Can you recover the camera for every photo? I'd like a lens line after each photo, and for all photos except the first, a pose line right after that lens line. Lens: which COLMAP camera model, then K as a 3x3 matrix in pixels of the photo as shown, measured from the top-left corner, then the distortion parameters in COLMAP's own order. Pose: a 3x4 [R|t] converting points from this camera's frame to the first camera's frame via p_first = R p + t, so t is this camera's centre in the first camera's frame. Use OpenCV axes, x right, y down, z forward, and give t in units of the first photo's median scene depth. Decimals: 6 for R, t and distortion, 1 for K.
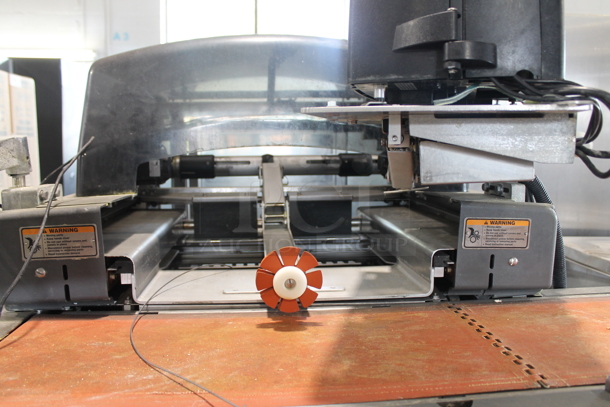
lens RADIAL K [[512.8, 0, 307.7], [0, 512.8, 207.8], [0, 0, 1]] dist [-0.143132, 0.102109]
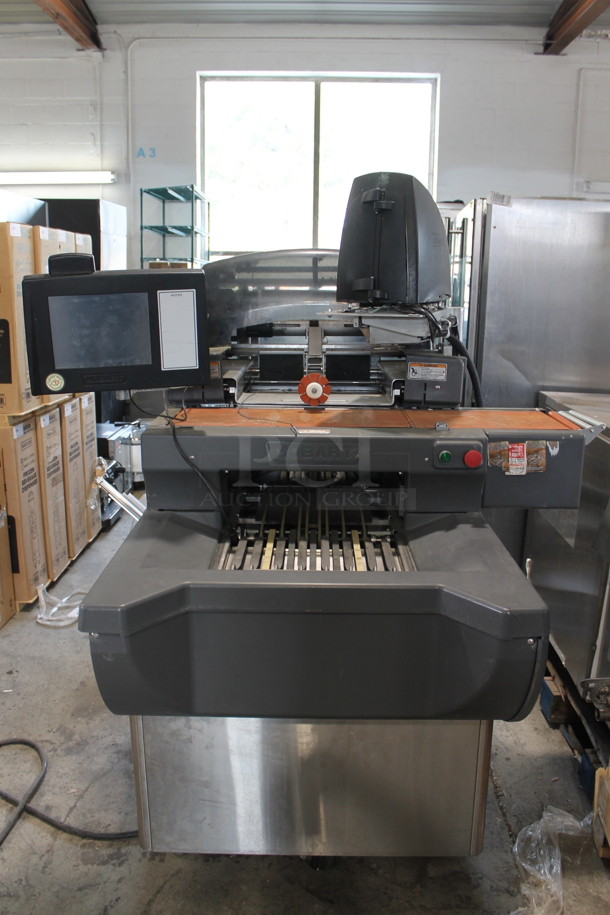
lens RADIAL K [[769.2, 0, 303.5], [0, 769.2, 437.9], [0, 0, 1]] dist [-0.143132, 0.102109]
pose [[0.992927, 0.031271, -0.114536, 0.256301], [-0.022198, 0.996576, 0.079651, 0.080346], [0.116635, -0.076545, 0.990221, -1.893976]]
